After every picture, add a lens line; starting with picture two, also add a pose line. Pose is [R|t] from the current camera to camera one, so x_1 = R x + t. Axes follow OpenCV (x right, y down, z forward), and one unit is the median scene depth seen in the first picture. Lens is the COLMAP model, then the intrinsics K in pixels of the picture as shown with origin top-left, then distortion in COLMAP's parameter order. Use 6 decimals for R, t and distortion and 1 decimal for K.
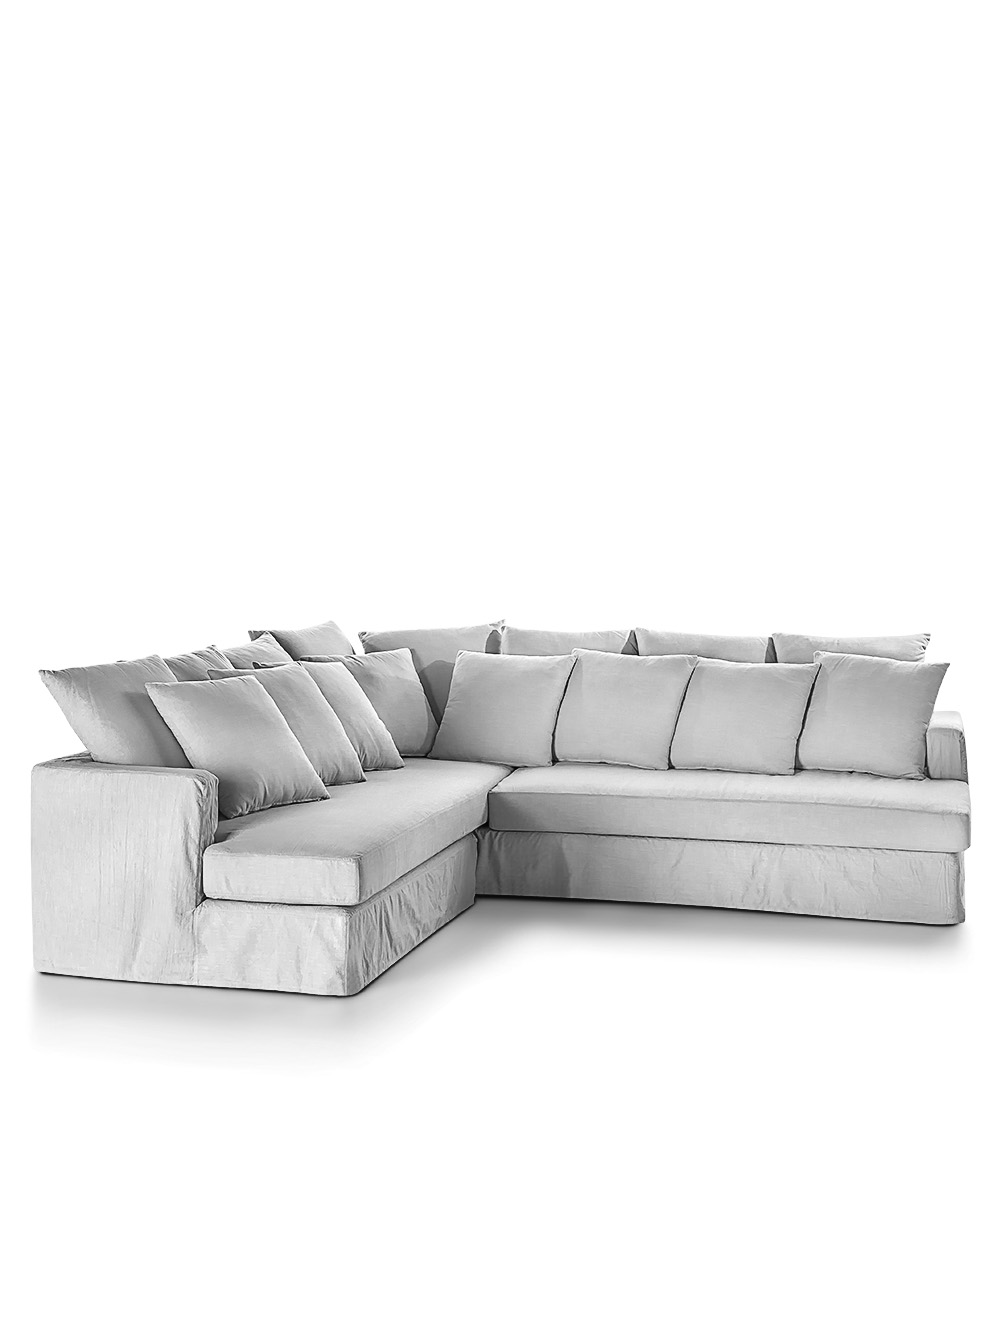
lens RADIAL K [[2354.2, 0, 499.9], [0, 2354.2, 664.8], [0, 0, 1]] dist [-0.015323, 0.000000]
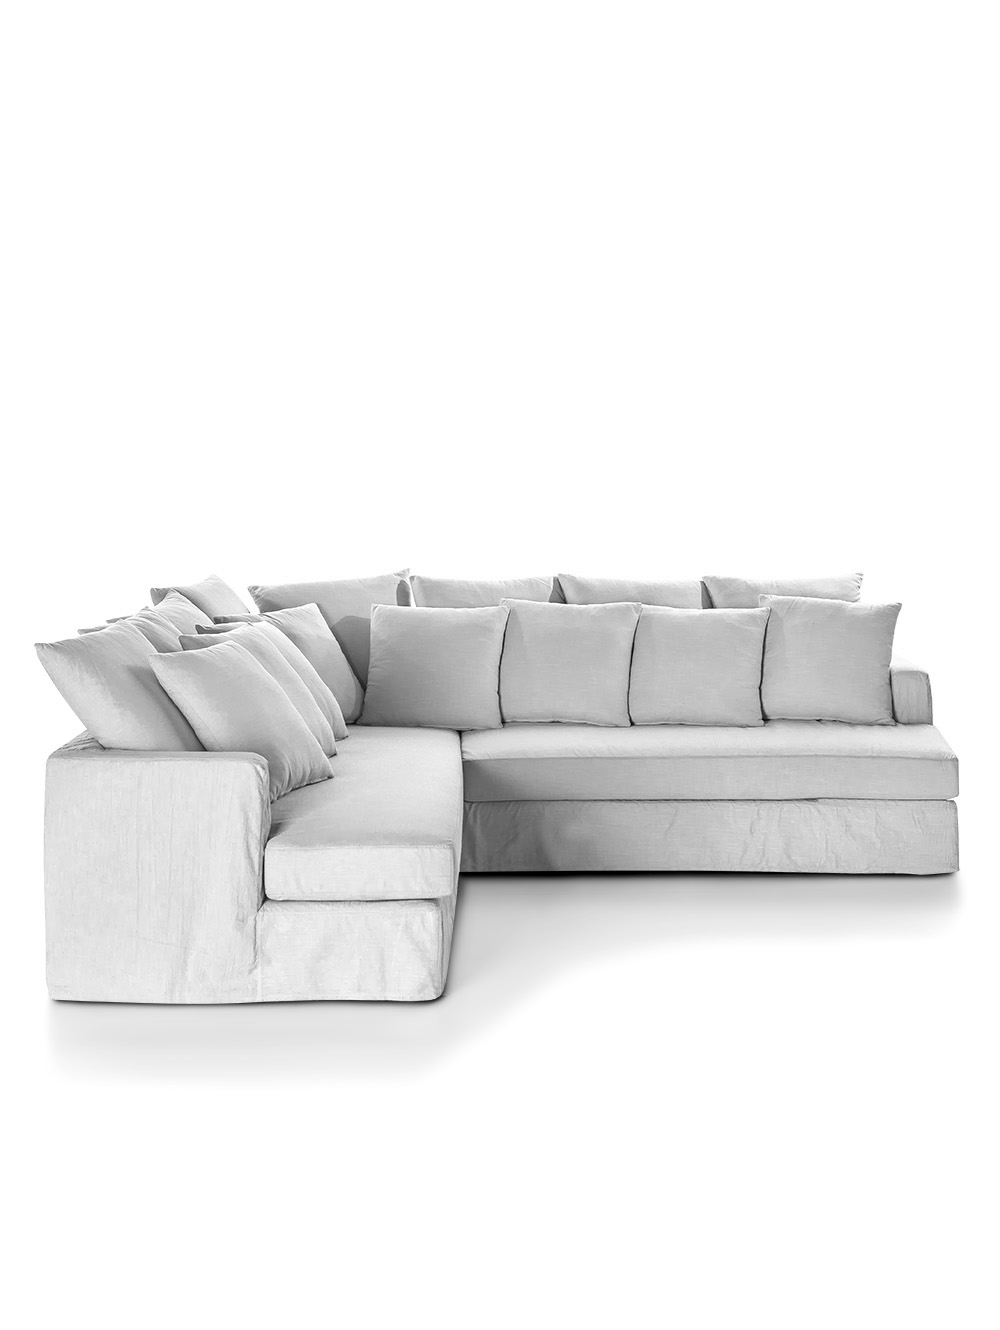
lens RADIAL K [[2387.4, 0, 500.0], [0, 2387.4, 664.5], [0, 0, 1]] dist [-0.034126, 0.000000]
pose [[0.946479, -0.035921, 0.320761, -0.284972], [0.027047, 0.999119, 0.032079, -0.011761], [-0.321631, -0.021686, 0.946617, 0.127598]]
